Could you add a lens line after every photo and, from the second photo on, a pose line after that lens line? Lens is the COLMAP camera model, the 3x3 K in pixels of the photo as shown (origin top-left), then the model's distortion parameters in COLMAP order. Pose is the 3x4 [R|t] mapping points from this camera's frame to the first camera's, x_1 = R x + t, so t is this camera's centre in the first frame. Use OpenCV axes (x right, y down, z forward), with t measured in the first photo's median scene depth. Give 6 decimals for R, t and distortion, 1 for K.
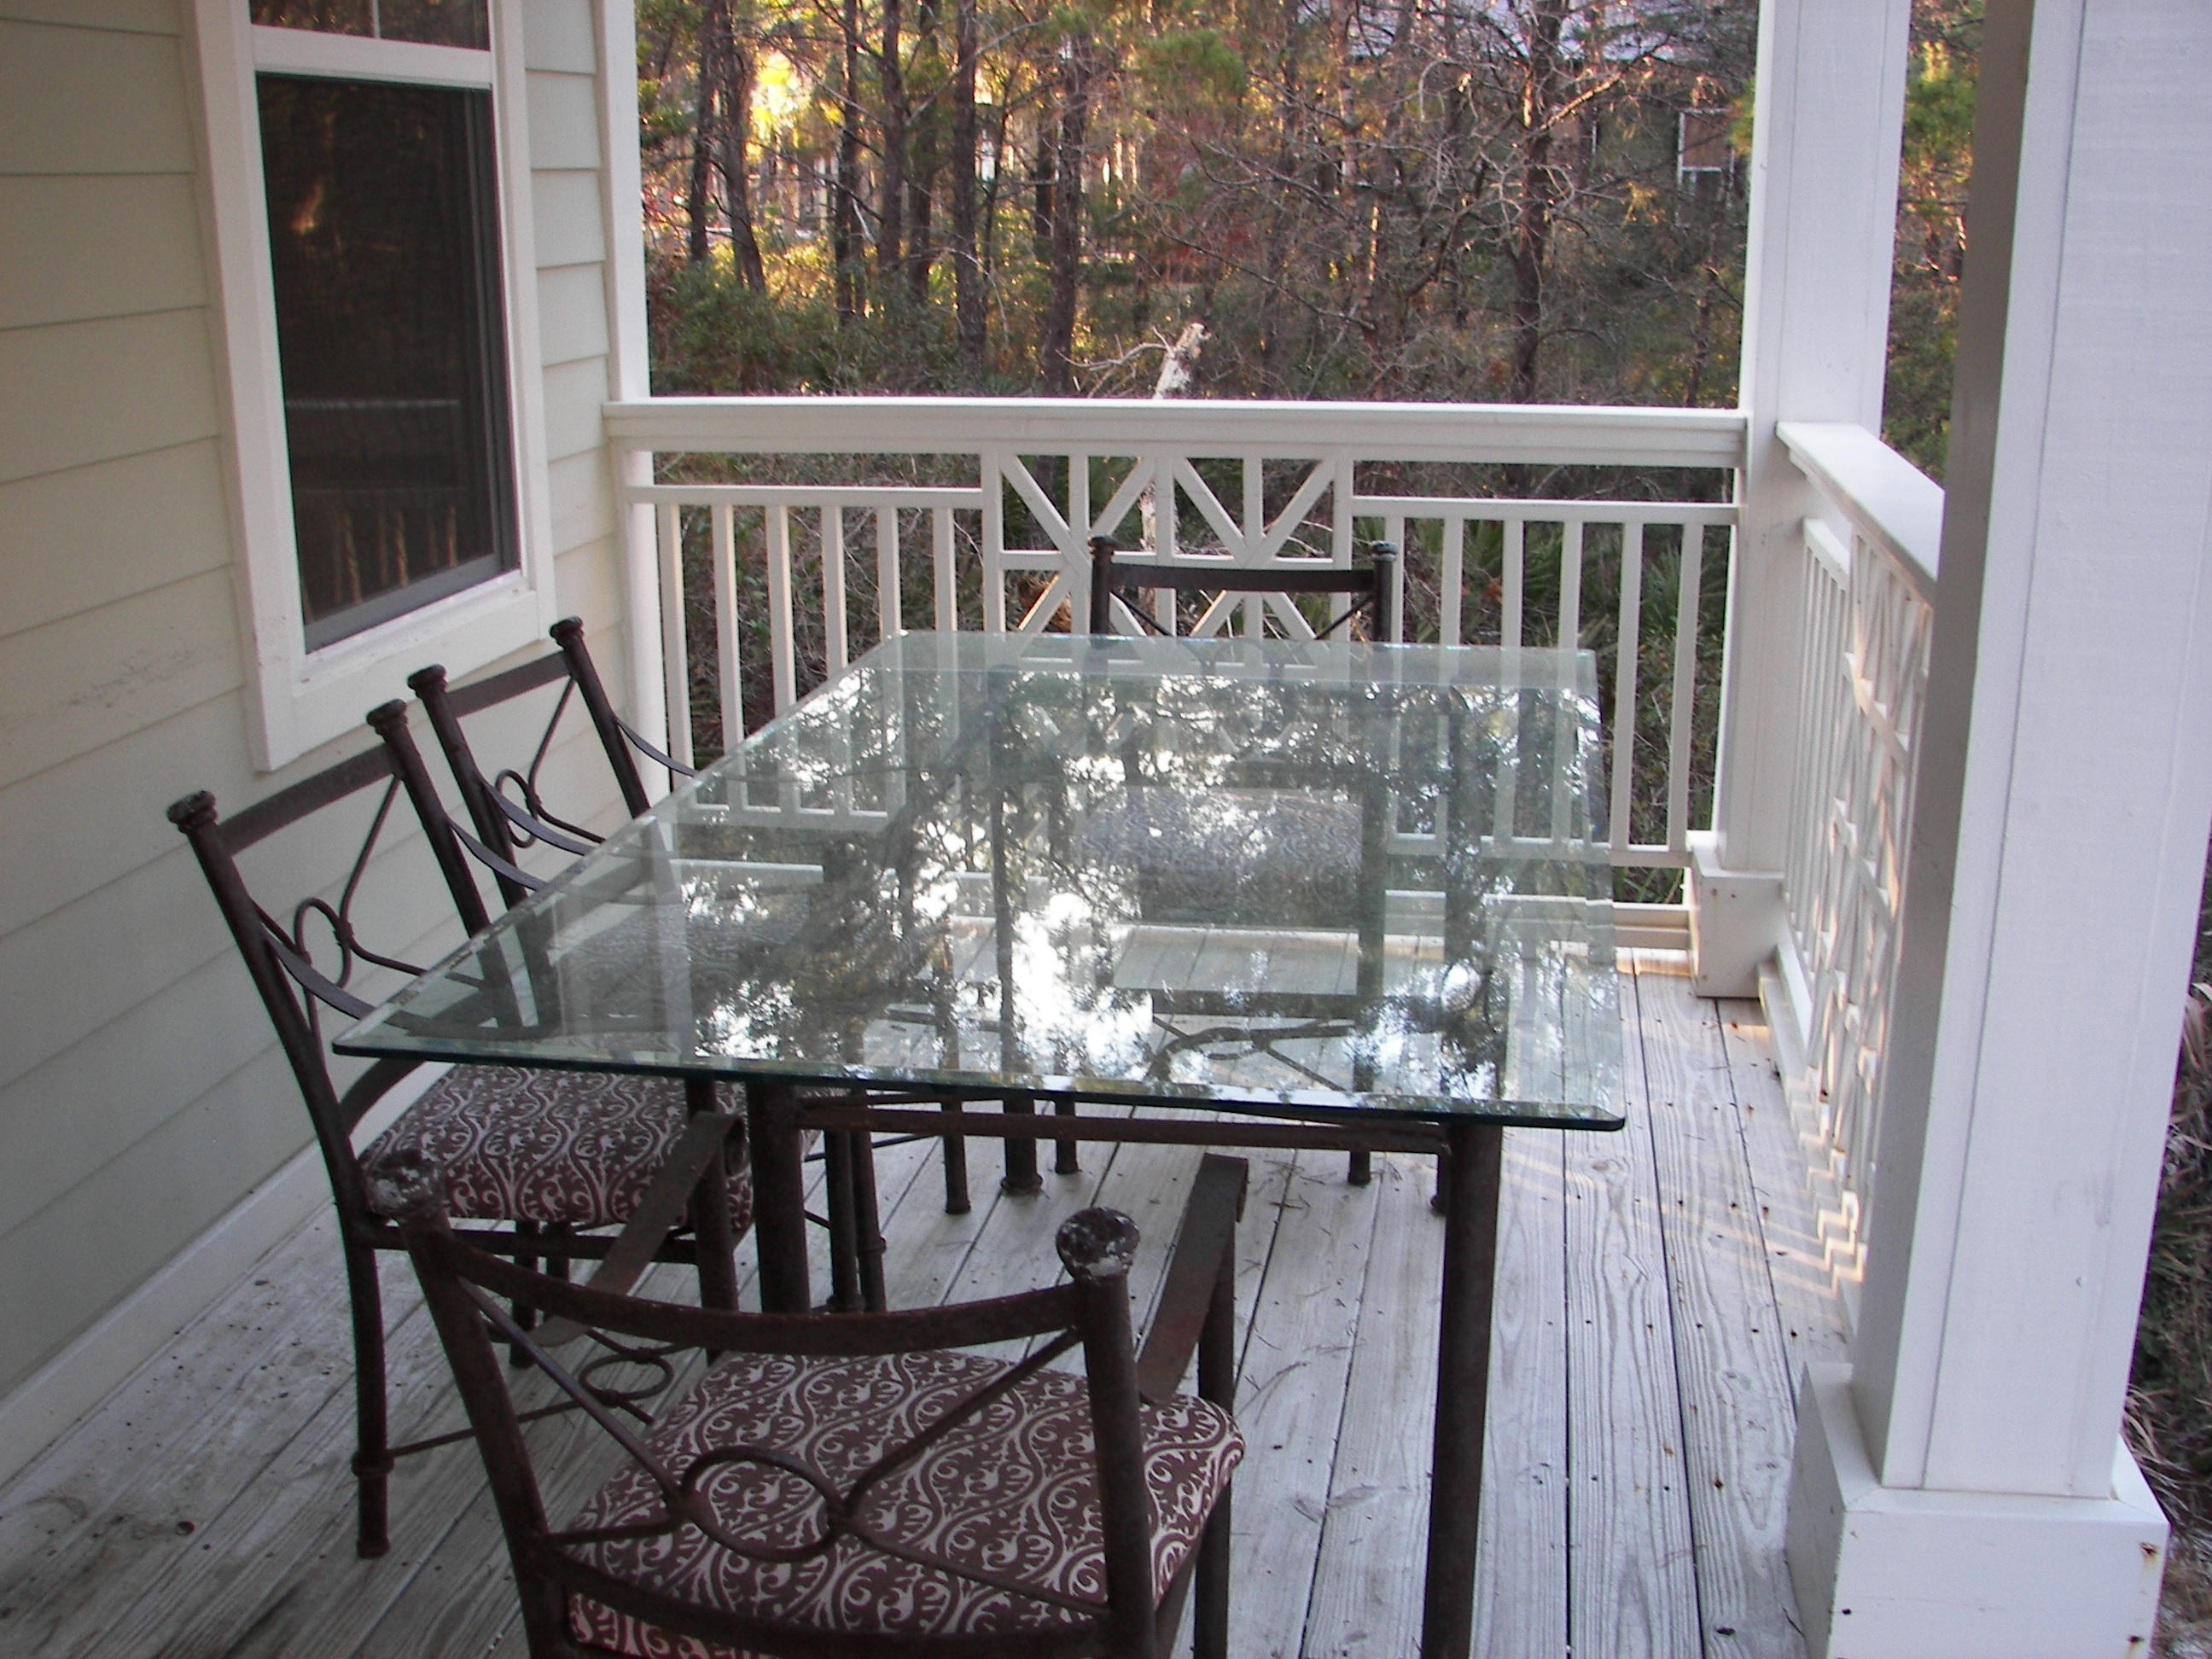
lens RADIAL K [[2350.3, 0, 1100.4], [0, 2350.3, 866.4], [0, 0, 1]] dist [-0.205967, 0.238175]
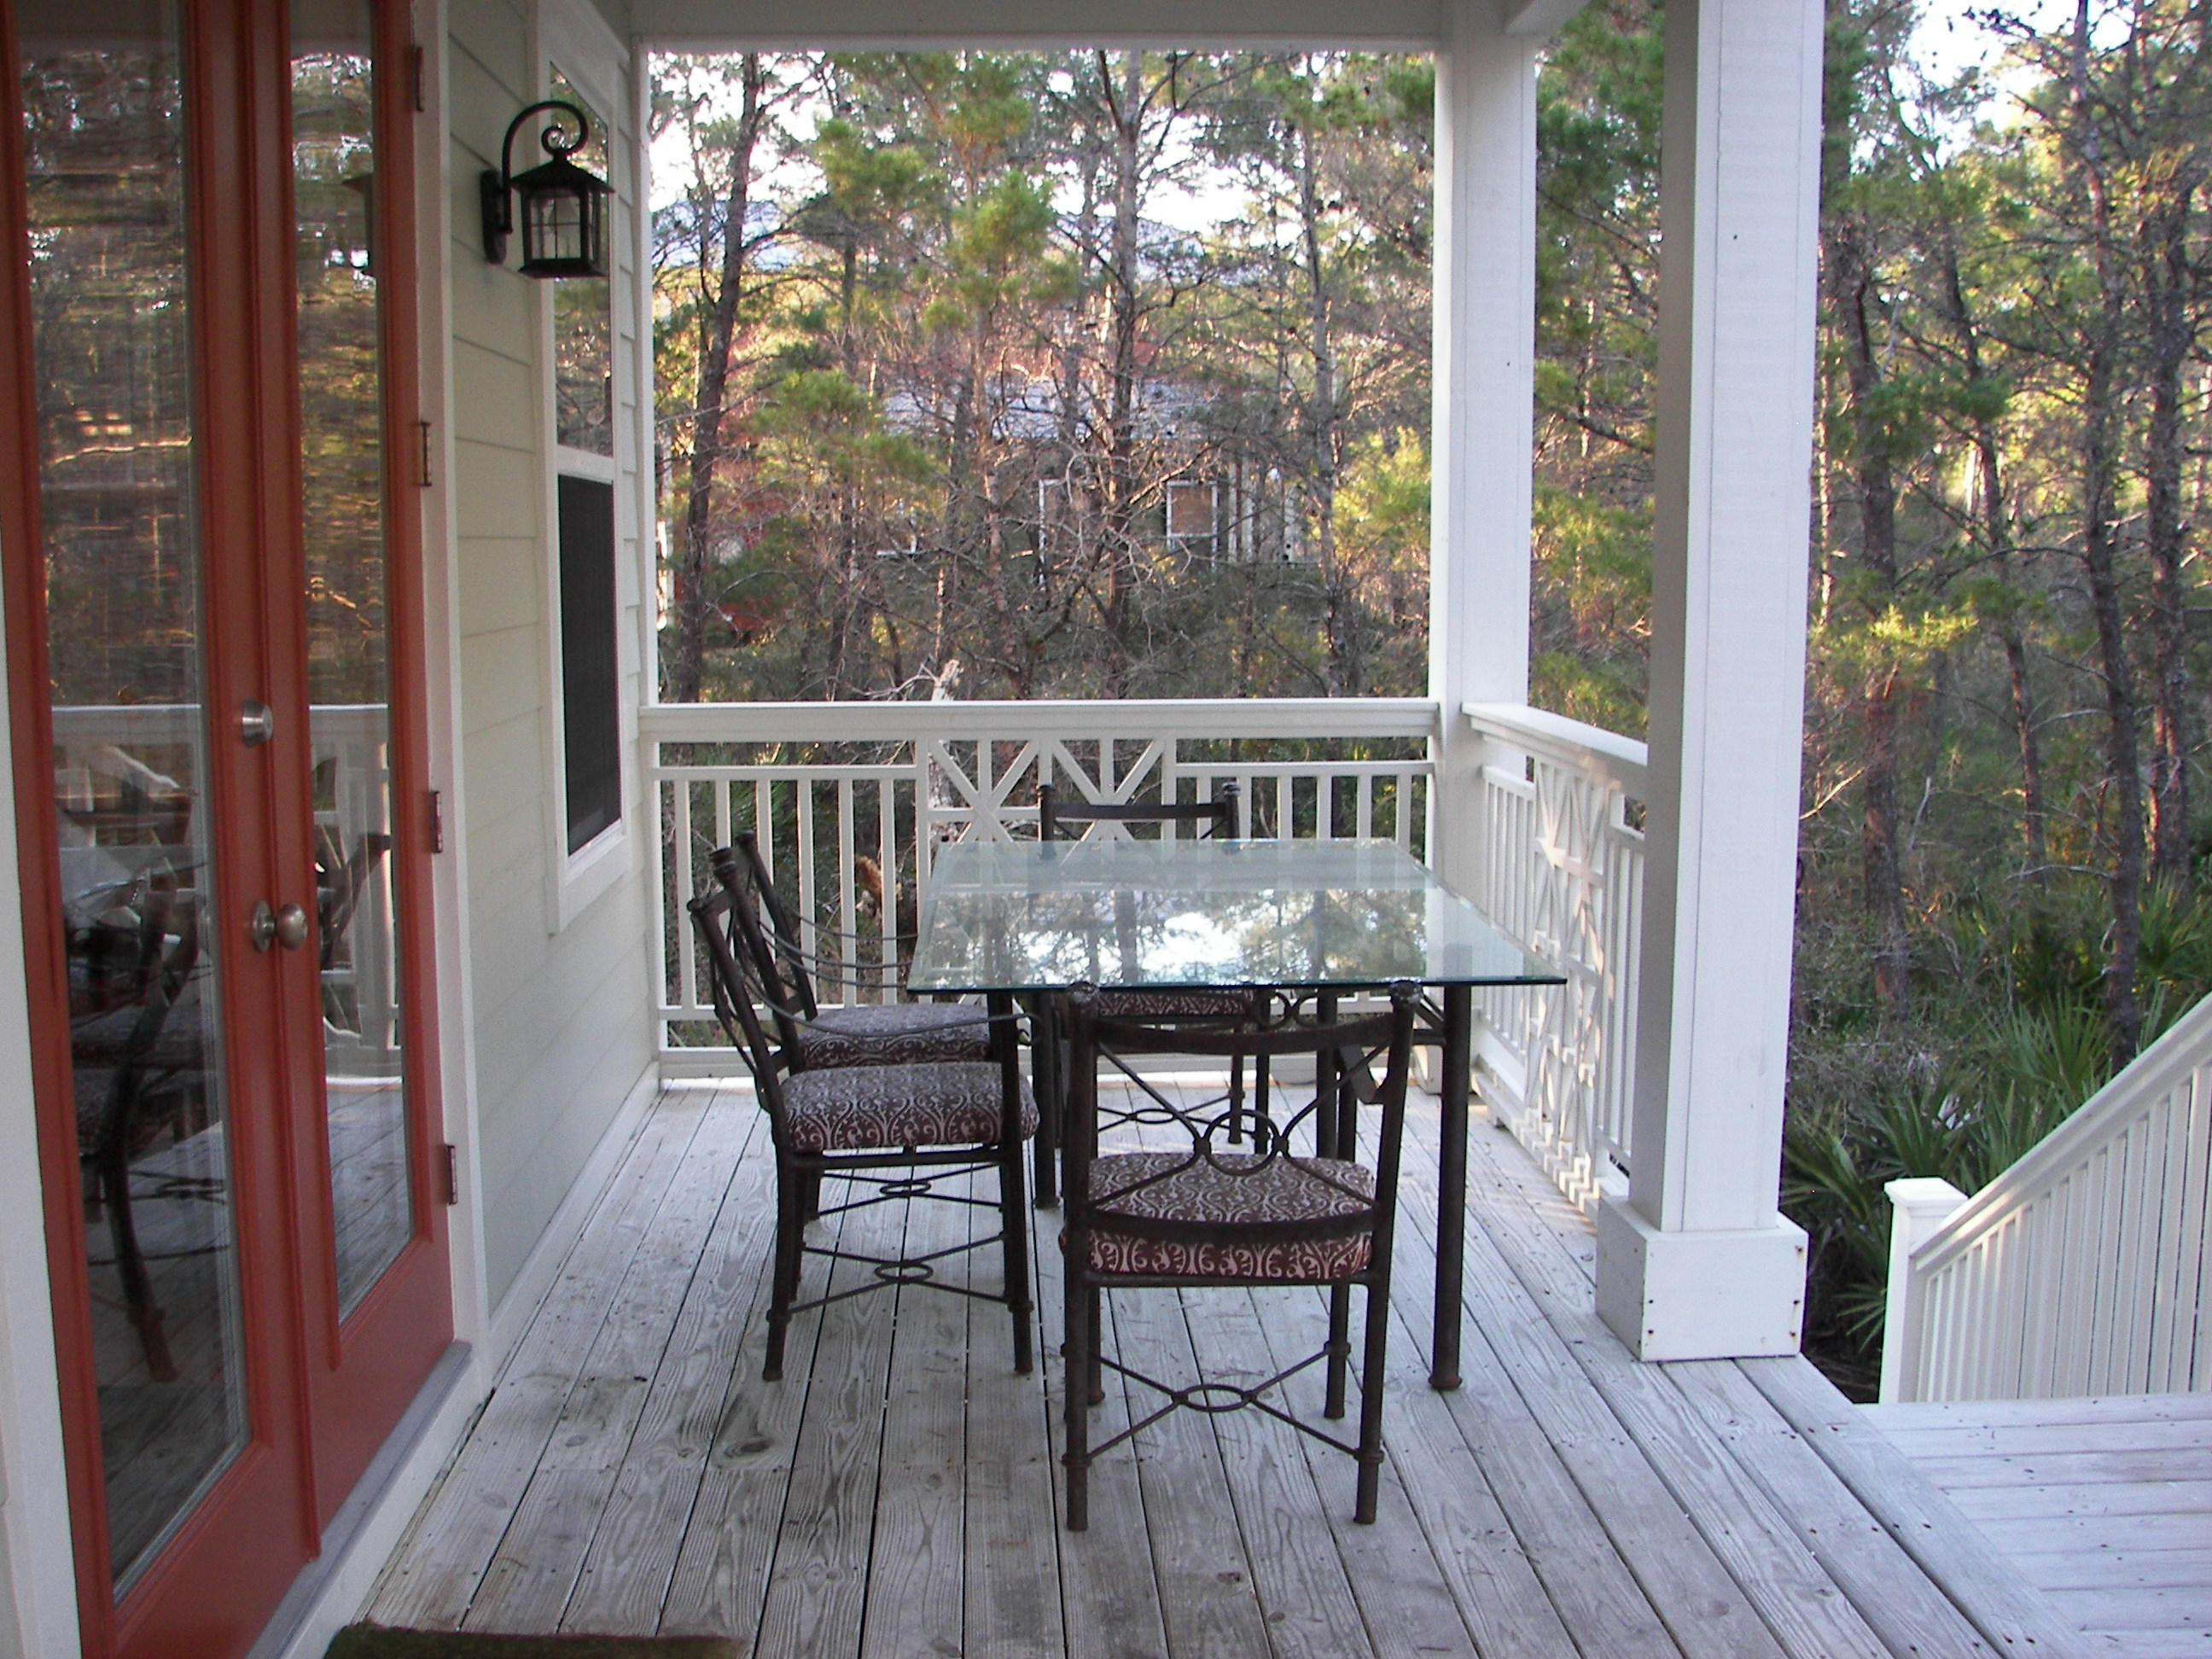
lens RADIAL K [[2350.3, 0, 1100.4], [0, 2350.3, 866.4], [0, 0, 1]] dist [-0.205967, 0.238175]
pose [[0.974904, -0.025510, 0.221160, -0.268473], [0.059295, 0.987283, -0.147502, 0.120432], [-0.214584, 0.156914, 0.964018, -0.400940]]
